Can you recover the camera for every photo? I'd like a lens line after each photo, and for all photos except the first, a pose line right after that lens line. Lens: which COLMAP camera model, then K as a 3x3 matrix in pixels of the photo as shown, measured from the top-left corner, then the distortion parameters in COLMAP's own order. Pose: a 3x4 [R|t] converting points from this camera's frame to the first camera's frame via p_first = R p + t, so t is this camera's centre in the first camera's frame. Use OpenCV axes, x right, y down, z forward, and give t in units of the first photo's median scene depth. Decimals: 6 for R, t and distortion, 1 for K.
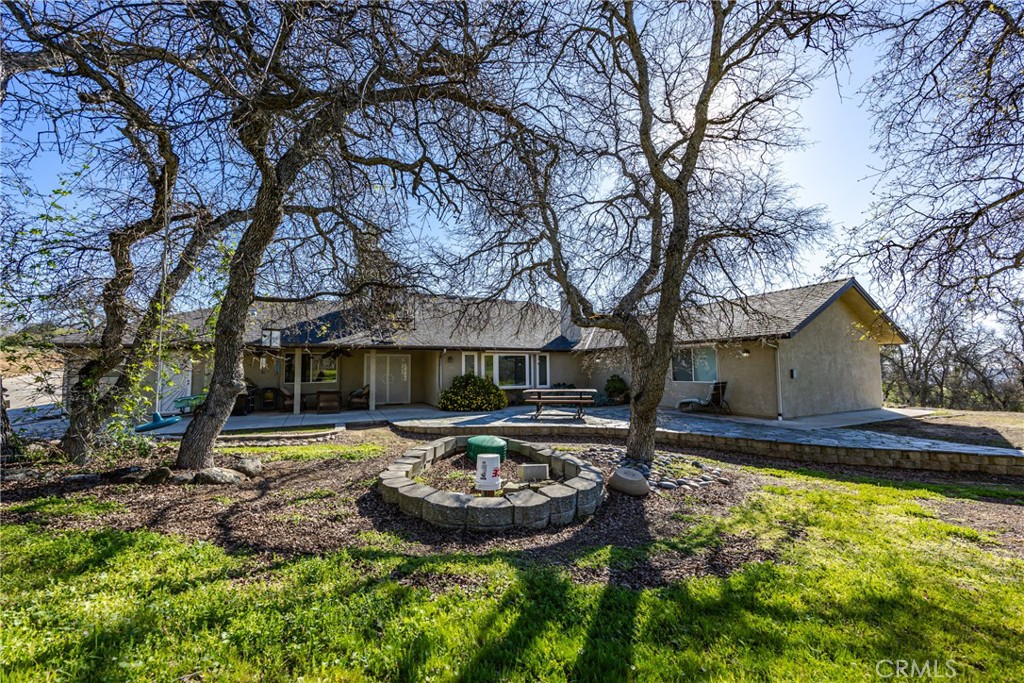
lens RADIAL K [[388.3, 0, 509.7], [0, 388.3, 343.1], [0, 0, 1]] dist [-0.003360, -0.000347]
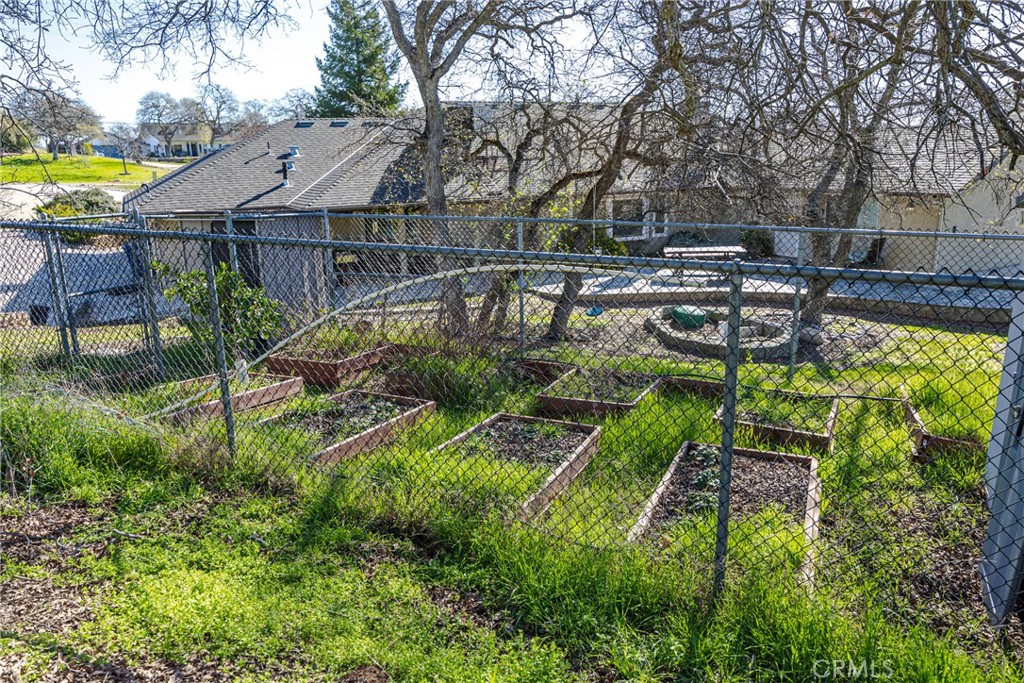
lens RADIAL K [[759.6, 0, 512.0], [0, 759.6, 341.5], [0, 0, 1]] dist [-0.000920, -0.001315]
pose [[0.995554, -0.018019, 0.092452, -0.401061], [-0.011525, 0.950854, 0.309426, -0.174233], [-0.093484, -0.309116, 0.946419, -0.565704]]
